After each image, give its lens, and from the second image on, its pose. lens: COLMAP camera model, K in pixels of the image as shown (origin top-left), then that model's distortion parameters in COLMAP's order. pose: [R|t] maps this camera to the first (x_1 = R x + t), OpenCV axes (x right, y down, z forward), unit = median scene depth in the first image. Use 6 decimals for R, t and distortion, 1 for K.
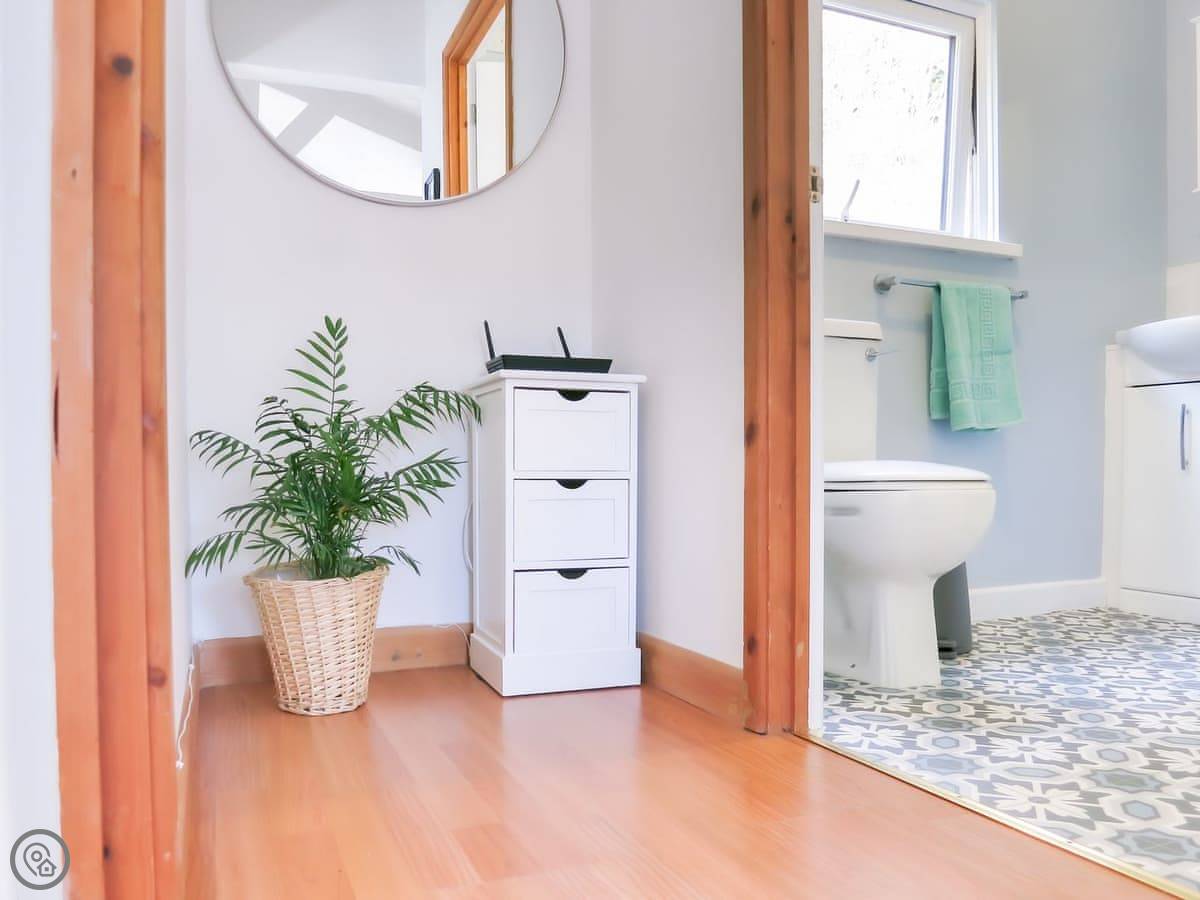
lens RADIAL K [[952.3, 0, 588.4], [0, 952.3, 452.6], [0, 0, 1]] dist [-0.036460, -0.004385]
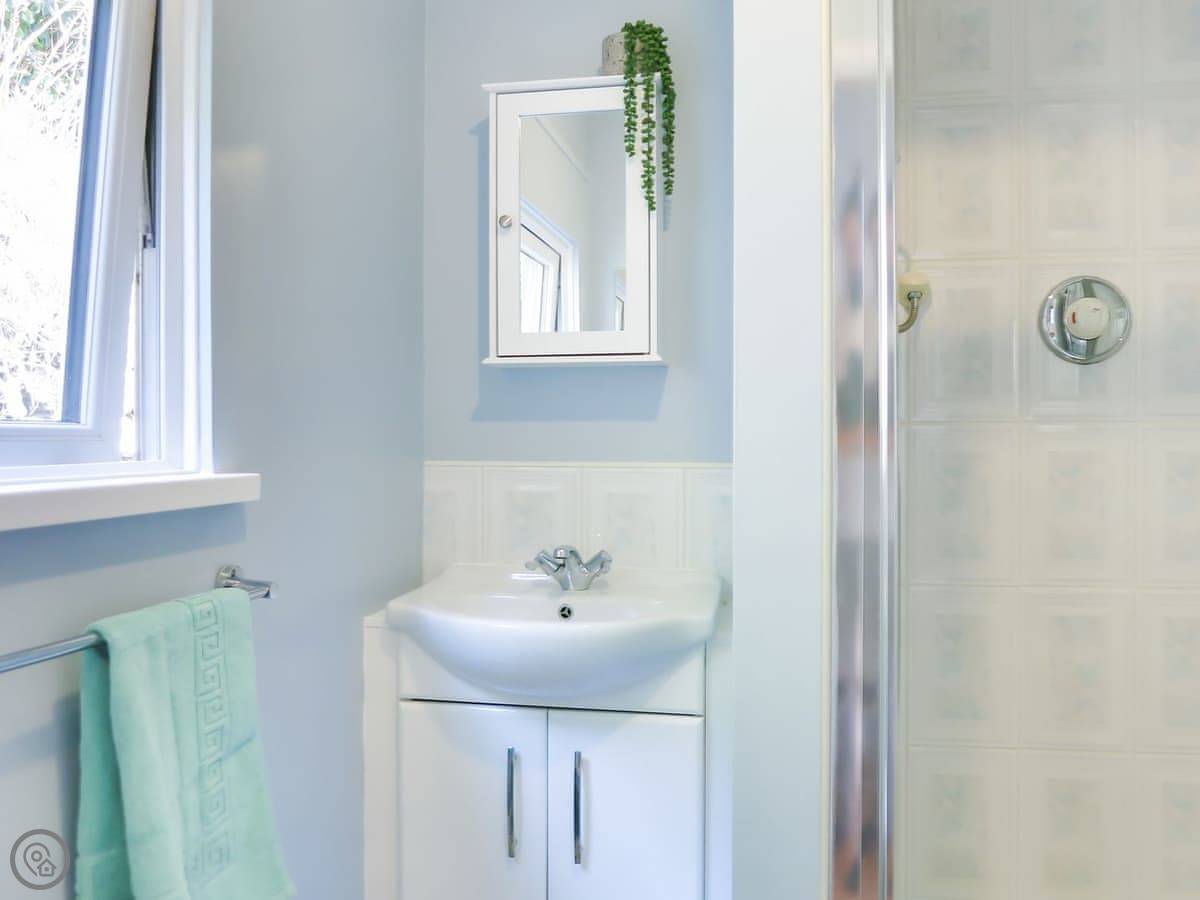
lens RADIAL K [[952.3, 0, 601.0], [0, 952.3, 443.8], [0, 0, 1]] dist [-0.036460, -0.004385]
pose [[0.552460, -0.010074, 0.833478, 0.172531], [-0.001456, 0.999914, 0.013051, -0.253261], [-0.833538, -0.008424, 0.552398, 0.630771]]
